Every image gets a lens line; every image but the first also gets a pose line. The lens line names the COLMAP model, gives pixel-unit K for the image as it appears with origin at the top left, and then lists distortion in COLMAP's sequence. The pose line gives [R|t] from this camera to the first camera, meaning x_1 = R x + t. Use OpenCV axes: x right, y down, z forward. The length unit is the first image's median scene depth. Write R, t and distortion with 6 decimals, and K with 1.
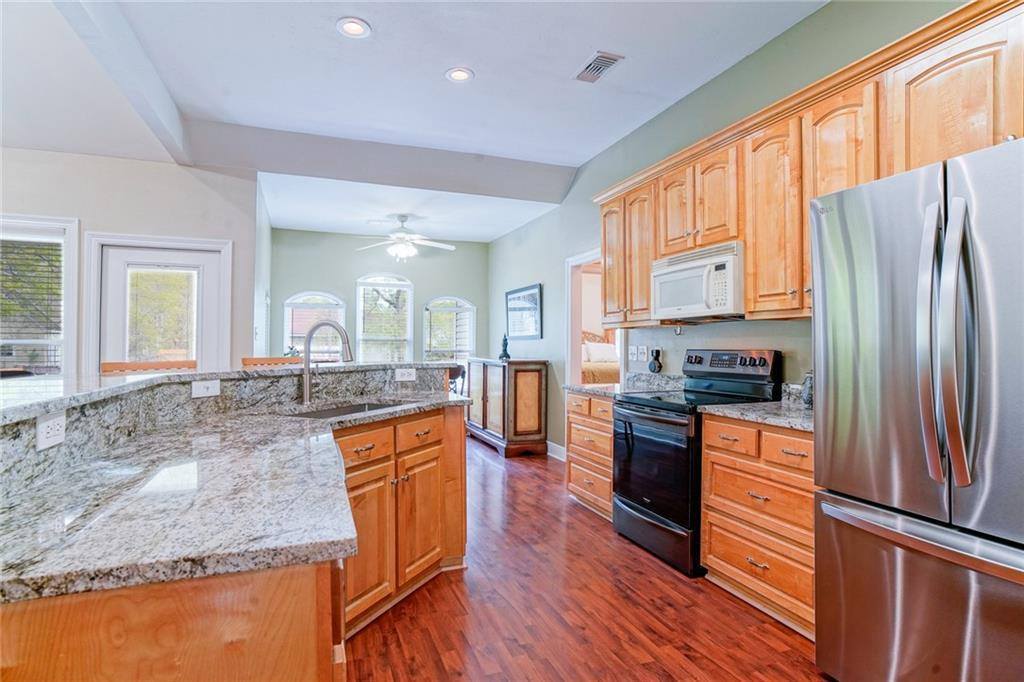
lens RADIAL K [[527.3, 0, 533.5], [0, 527.3, 338.4], [0, 0, 1]] dist [-0.047742, 0.021714]
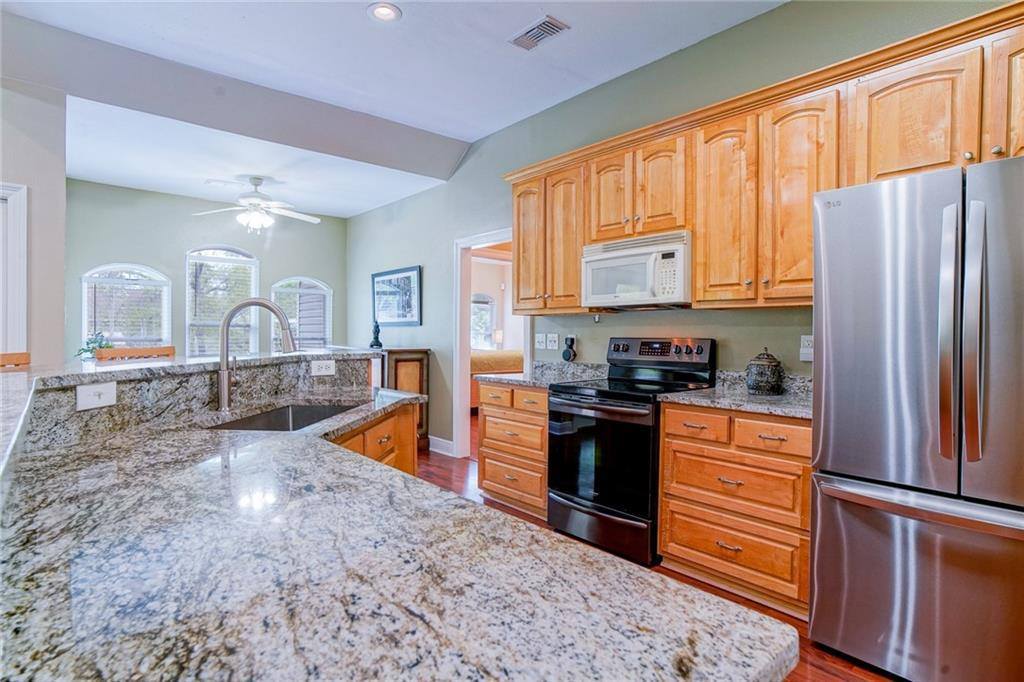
lens RADIAL K [[527.3, 0, 525.1], [0, 527.3, 337.9], [0, 0, 1]] dist [-0.047742, 0.021714]
pose [[0.945289, 0.001366, 0.326230, -0.212834], [-0.008686, 0.999742, 0.020981, 0.002345], [-0.326117, -0.022667, 0.945058, 0.126303]]
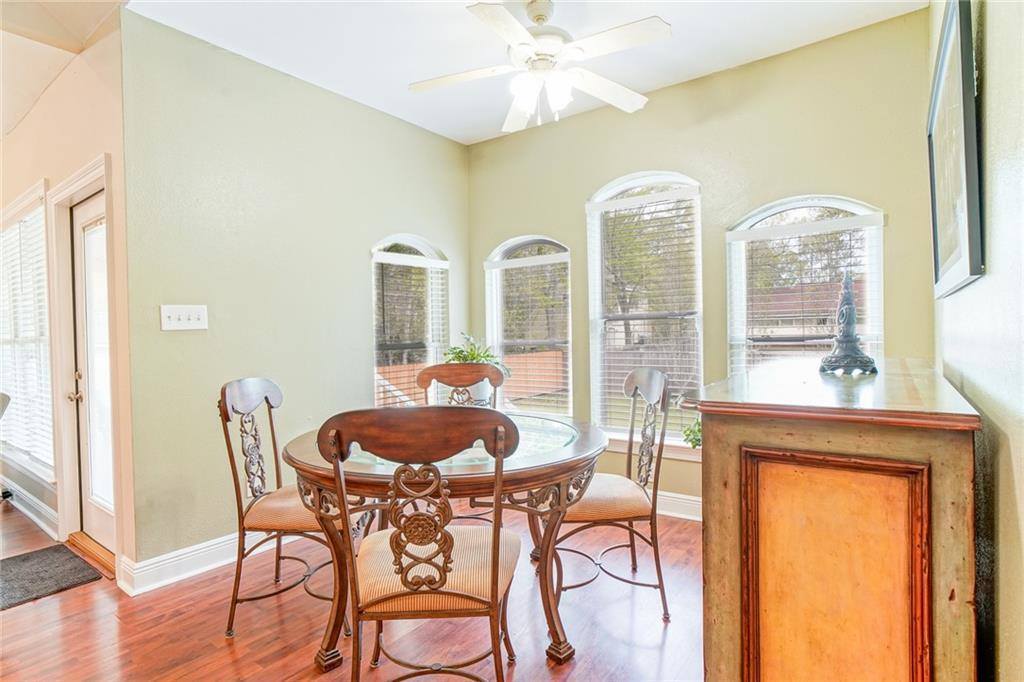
lens RADIAL K [[527.3, 0, 533.4], [0, 527.3, 333.3], [0, 0, 1]] dist [-0.047742, 0.021714]
pose [[0.492103, -0.010583, -0.870473, 0.168548], [0.035707, 0.999330, 0.008036, 0.023405], [0.869804, -0.035037, 0.492151, 1.495415]]
